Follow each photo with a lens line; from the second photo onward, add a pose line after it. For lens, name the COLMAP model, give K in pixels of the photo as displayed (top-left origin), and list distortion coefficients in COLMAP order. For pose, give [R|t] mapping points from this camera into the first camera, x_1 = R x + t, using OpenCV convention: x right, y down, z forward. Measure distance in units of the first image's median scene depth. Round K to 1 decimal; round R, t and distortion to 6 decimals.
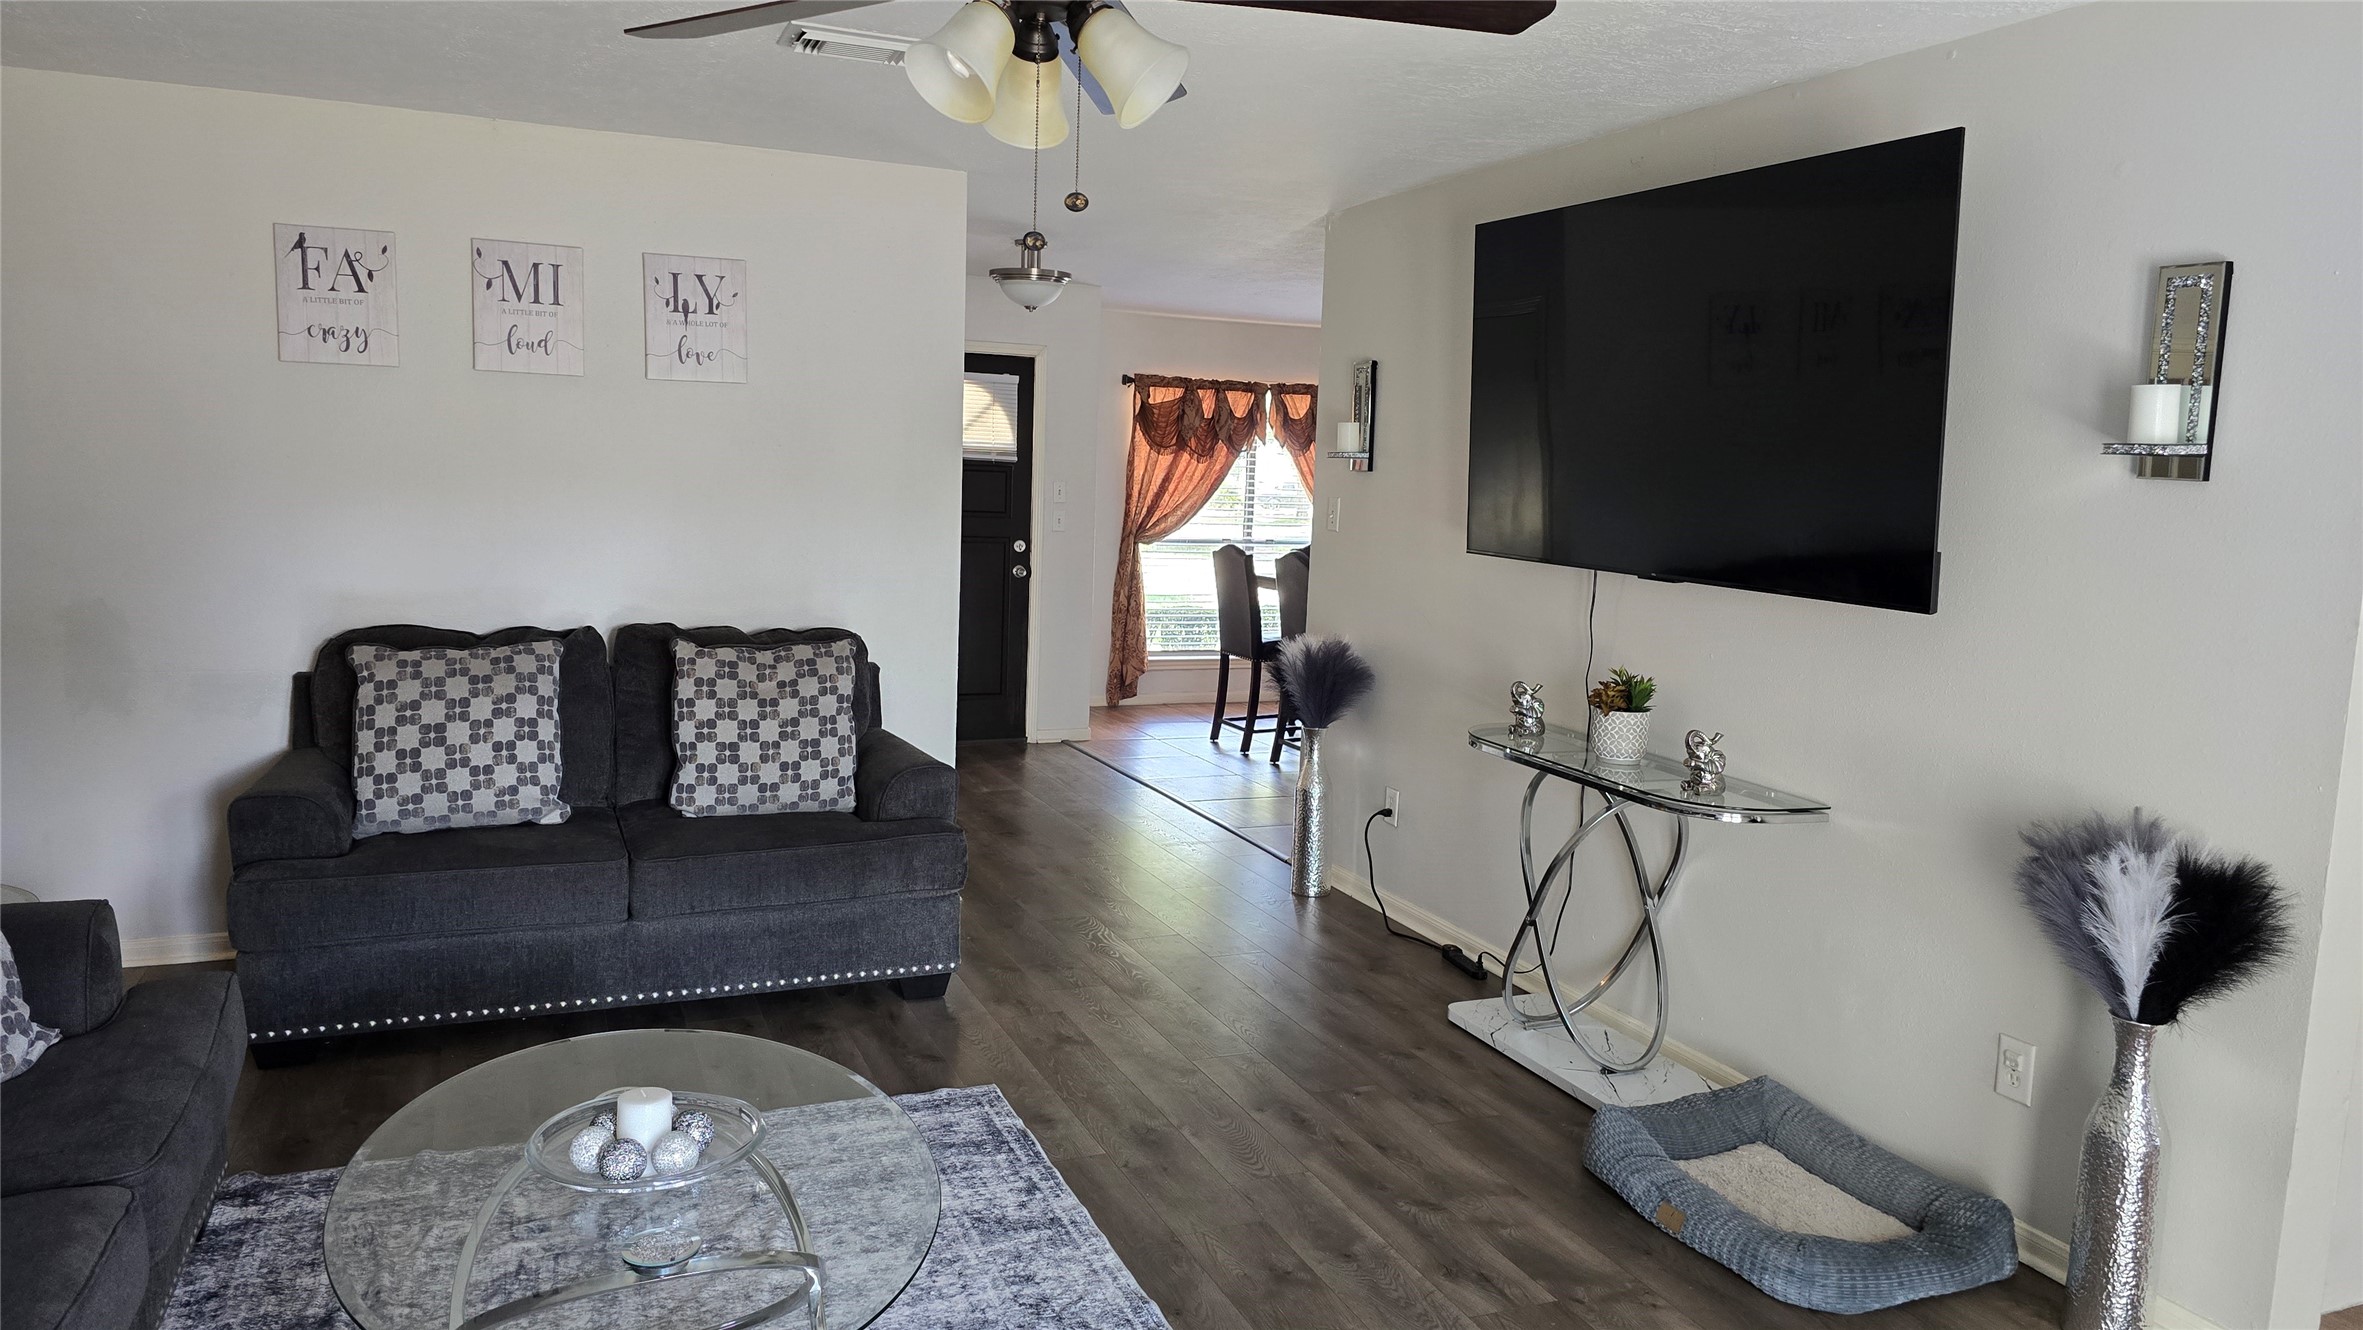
lens RADIAL K [[1589.3, 0, 1181.5], [0, 1589.3, 665.0], [0, 0, 1]] dist [0.048838, -0.003043]
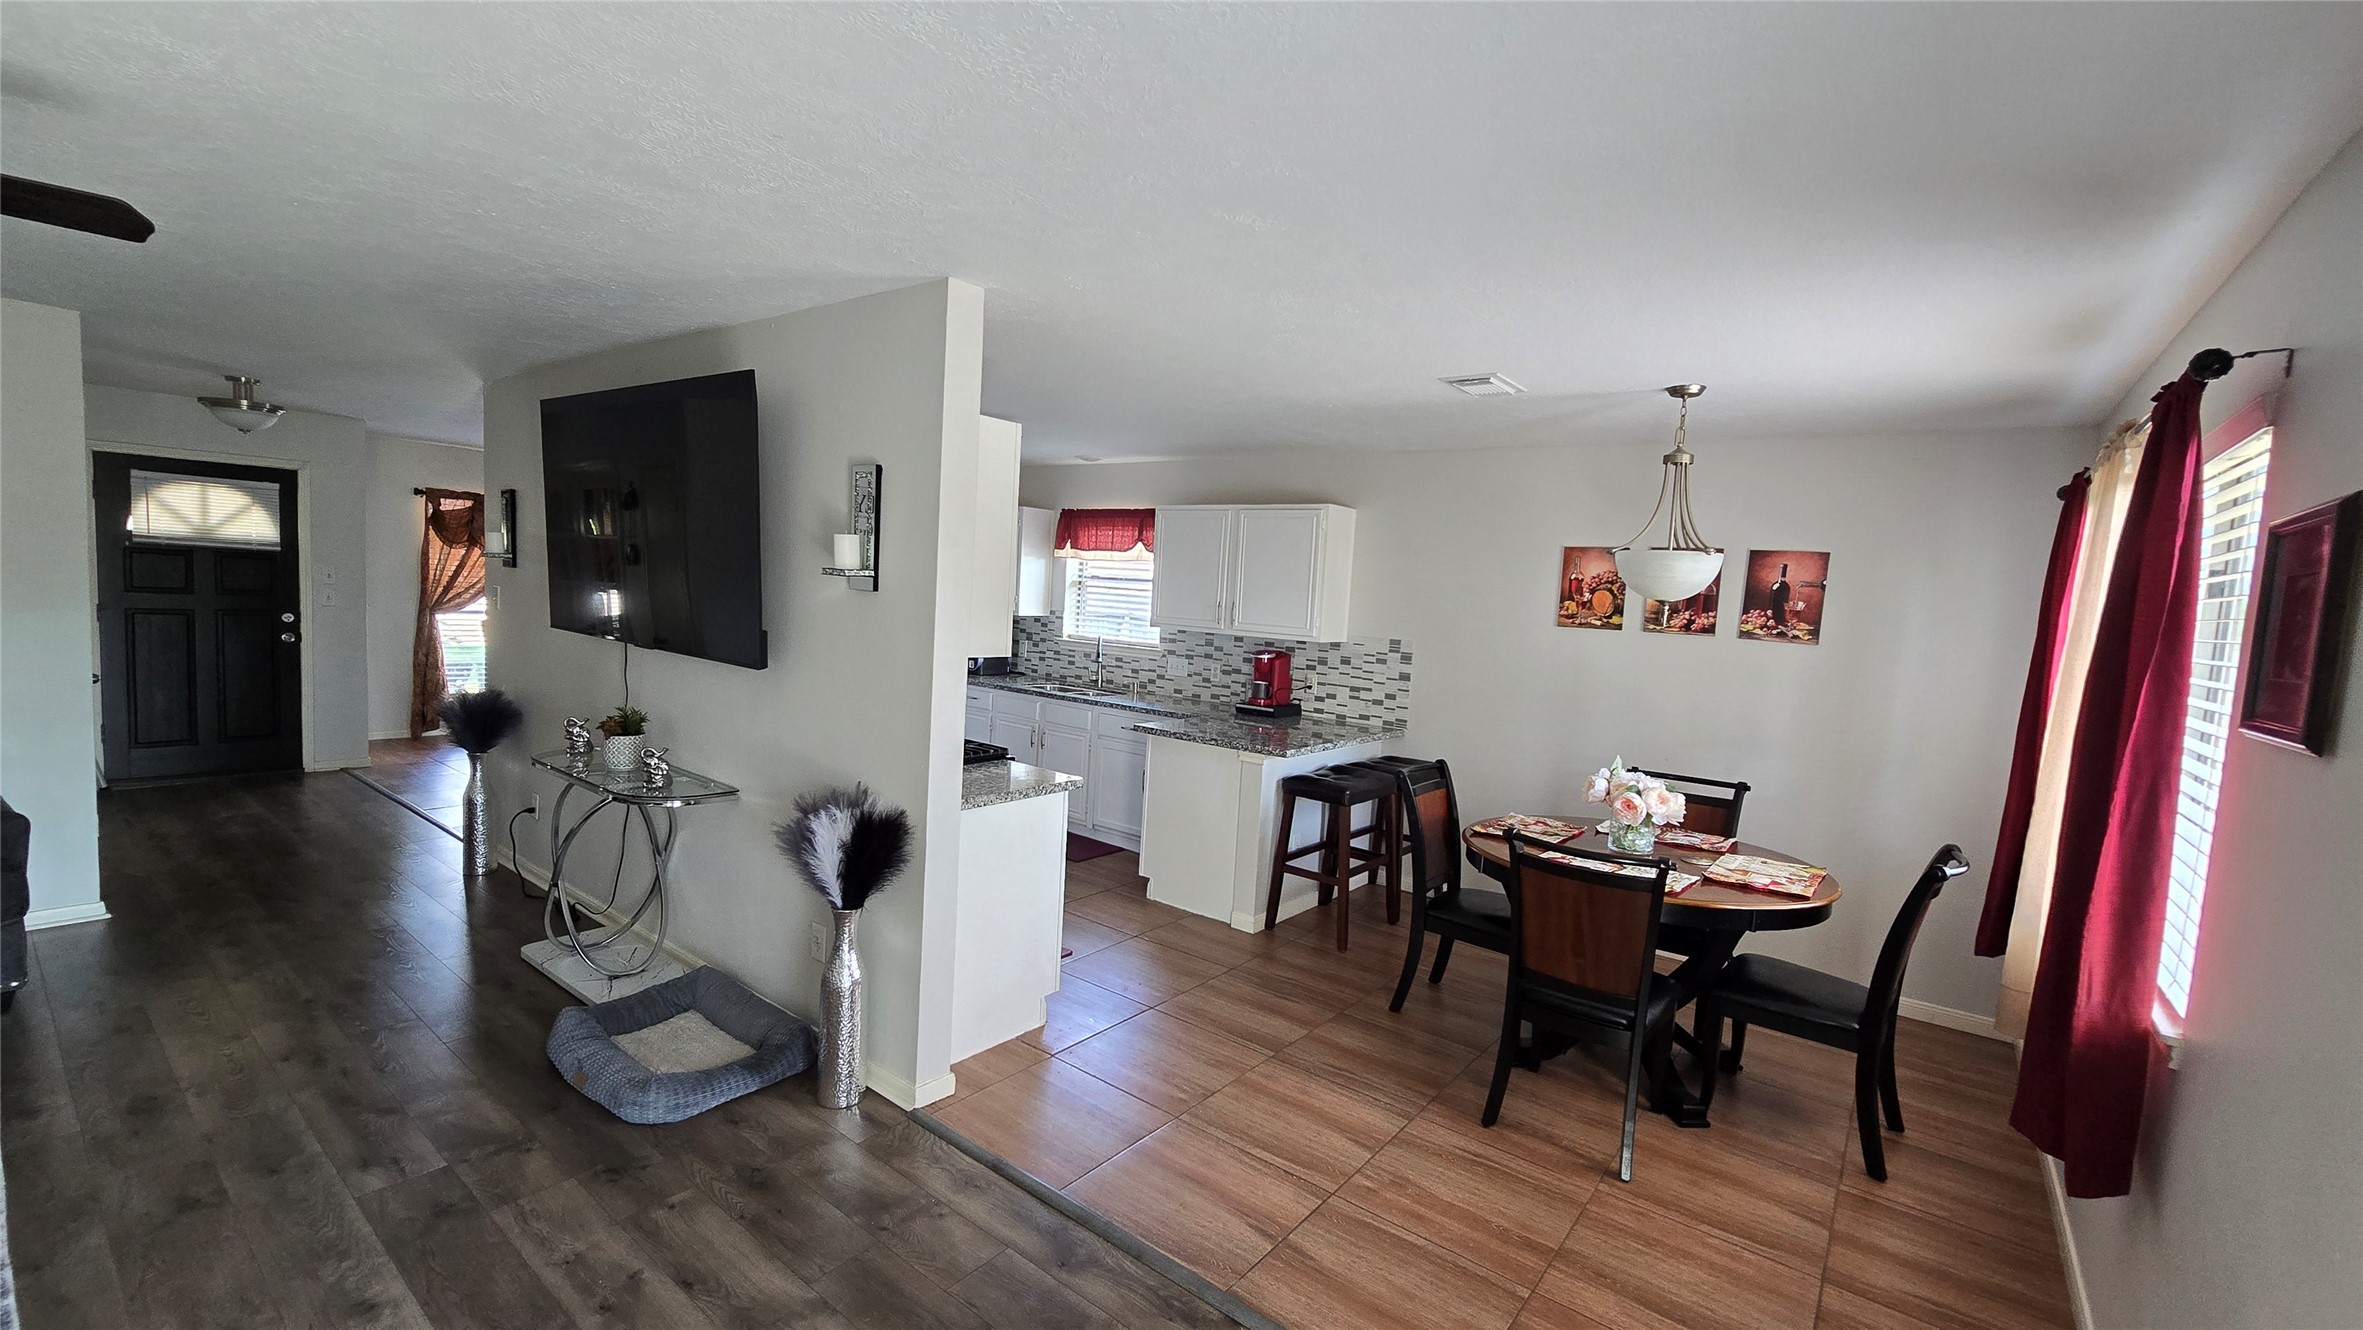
lens RADIAL K [[982.3, 0, 1180.2], [0, 982.3, 674.8], [0, 0, 1]] dist [-0.001025, -0.000015]
pose [[0.876042, -0.030110, 0.481294, 0.209552], [0.034464, 0.999406, -0.000208, -0.006779], [-0.481001, 0.016769, 0.876559, -0.039419]]
